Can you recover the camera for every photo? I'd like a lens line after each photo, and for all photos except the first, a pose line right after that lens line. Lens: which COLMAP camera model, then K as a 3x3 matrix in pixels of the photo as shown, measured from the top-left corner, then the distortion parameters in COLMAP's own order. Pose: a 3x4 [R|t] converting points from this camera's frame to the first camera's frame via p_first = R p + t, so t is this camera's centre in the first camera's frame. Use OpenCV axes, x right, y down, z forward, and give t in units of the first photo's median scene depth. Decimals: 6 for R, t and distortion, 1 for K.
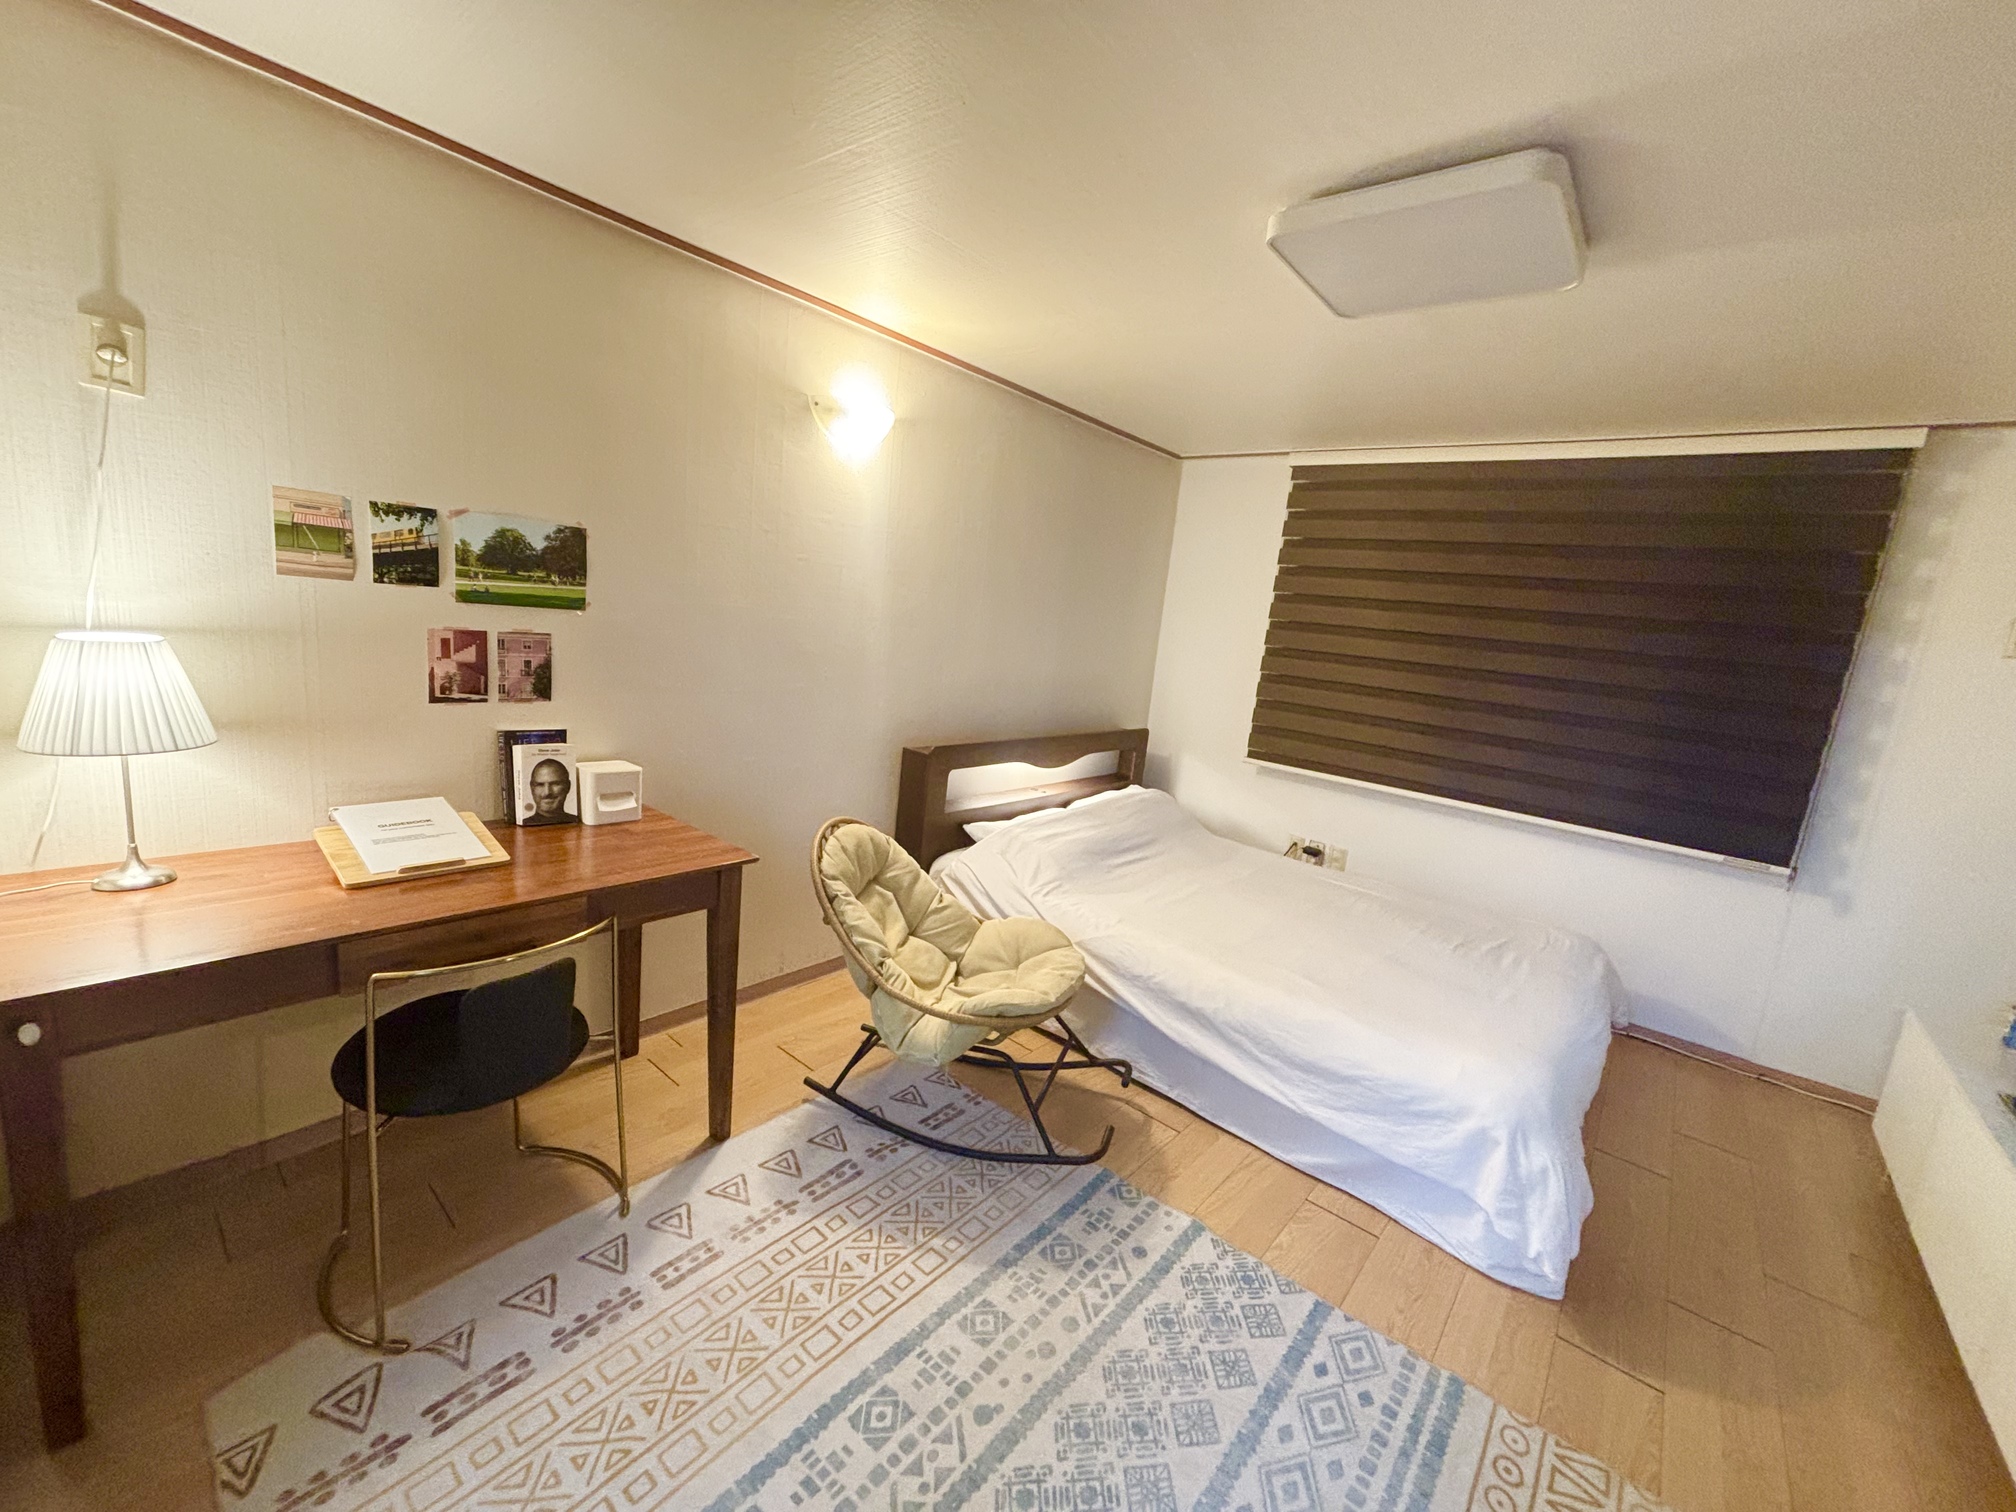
lens RADIAL K [[809.4, 0, 1003.9], [0, 809.4, 755.1], [0, 0, 1]] dist [0.001097, -0.000206]
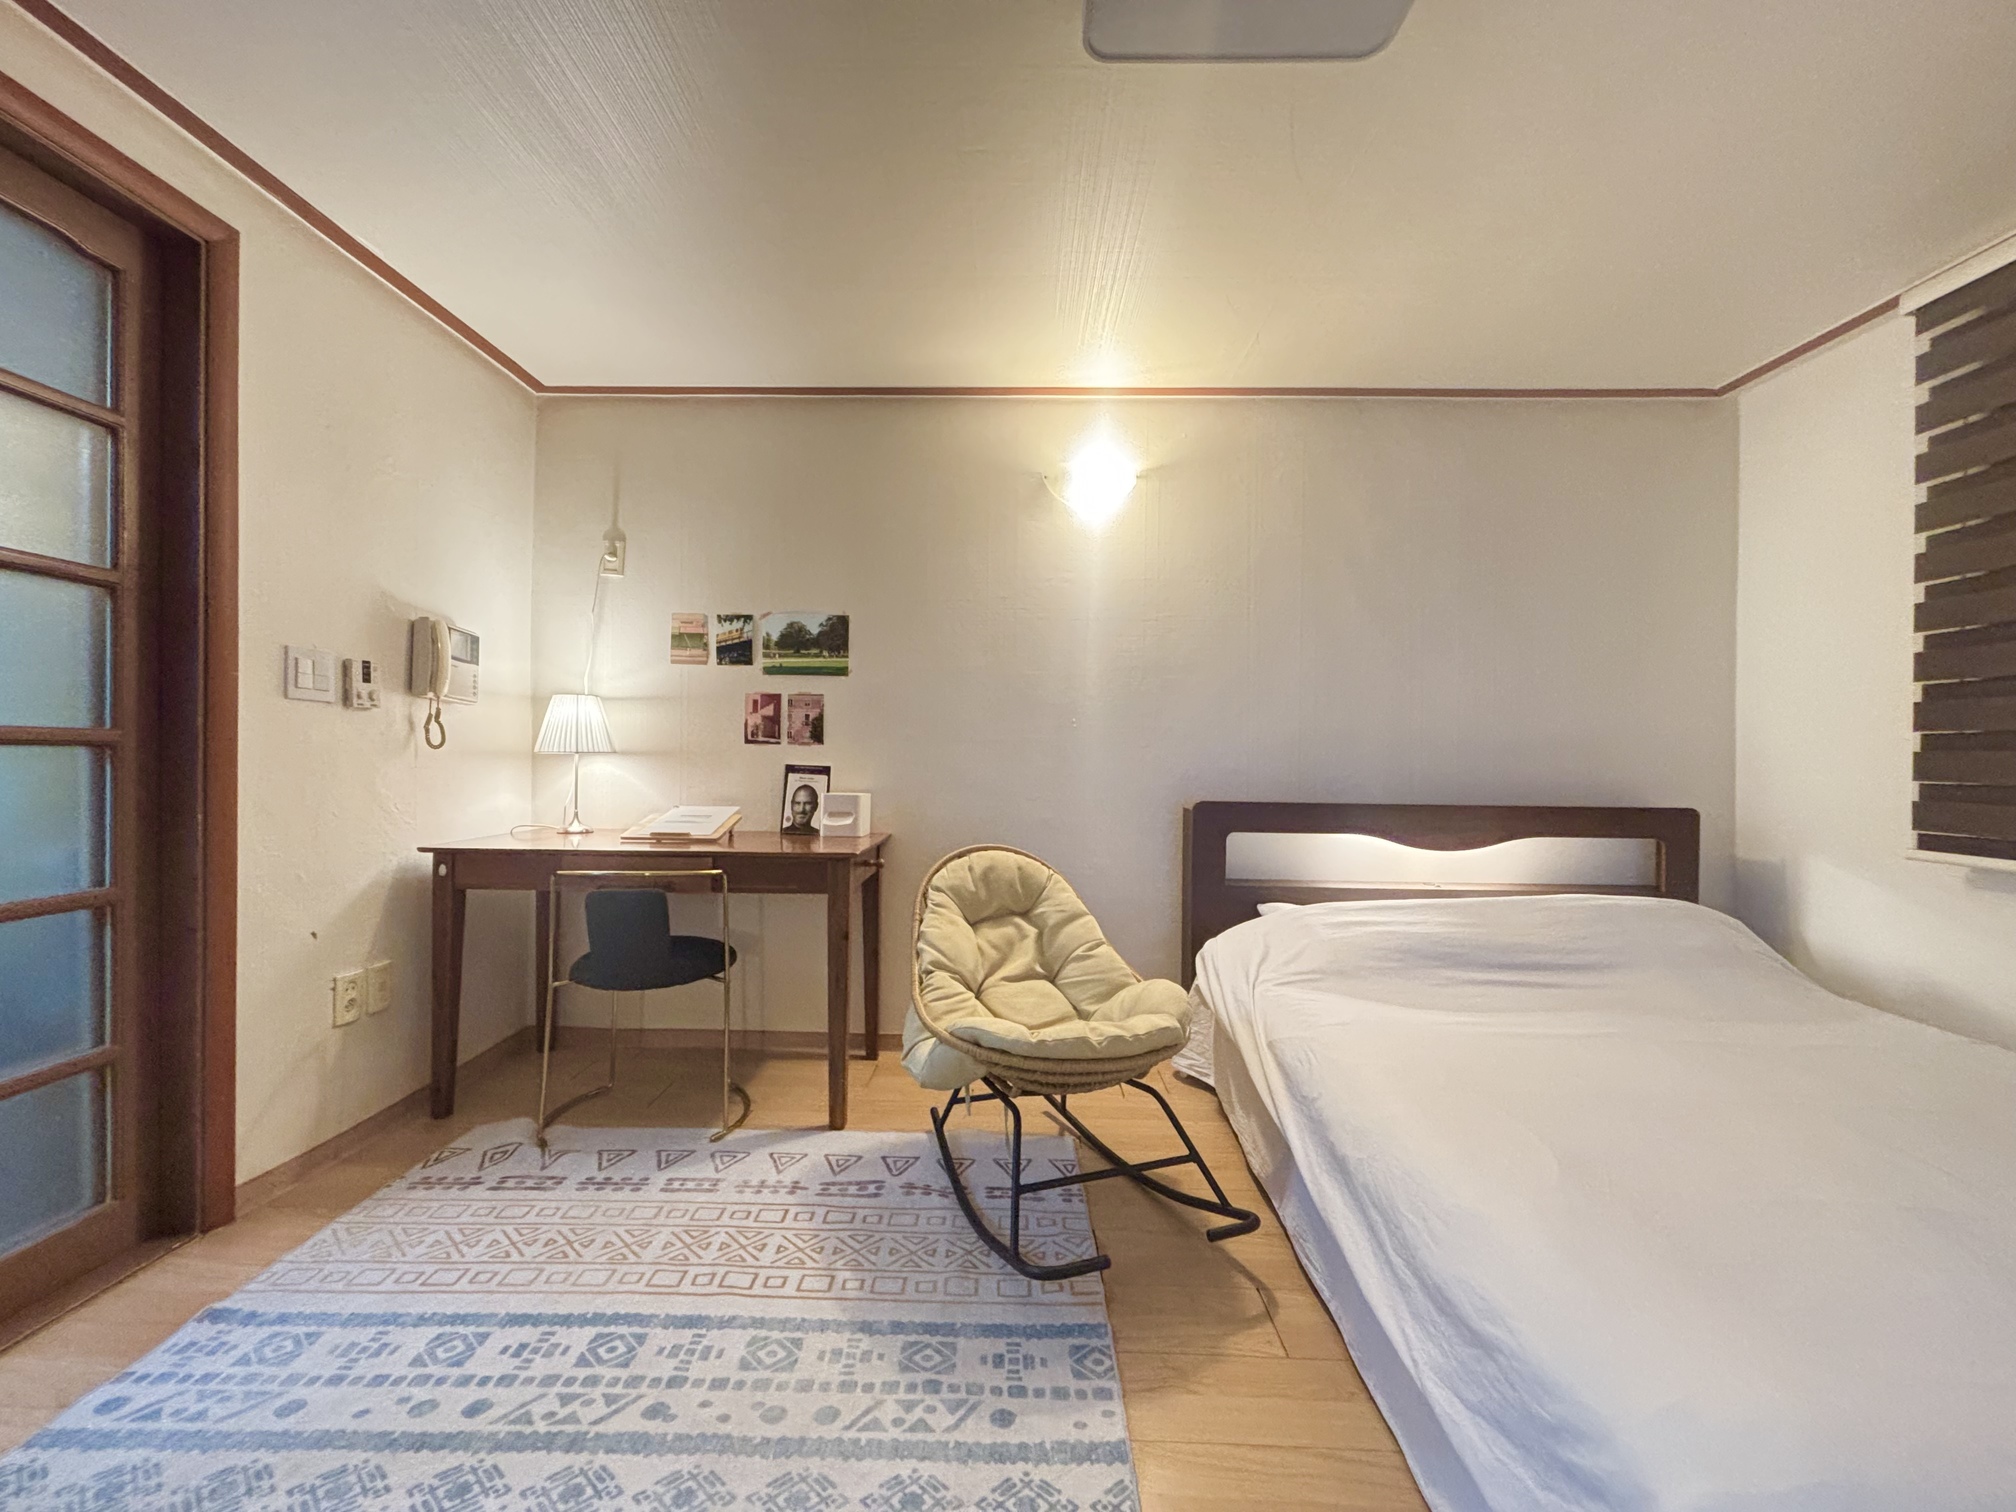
lens RADIAL K [[810.4, 0, 1005.5], [0, 810.4, 754.4], [0, 0, 1]] dist [0.002606, 0.000344]
pose [[0.636272, -0.094426, -0.765665, 0.669943], [-0.085519, 0.977731, -0.191646, 0.184022], [0.766710, 0.187418, 0.614027, 0.438185]]
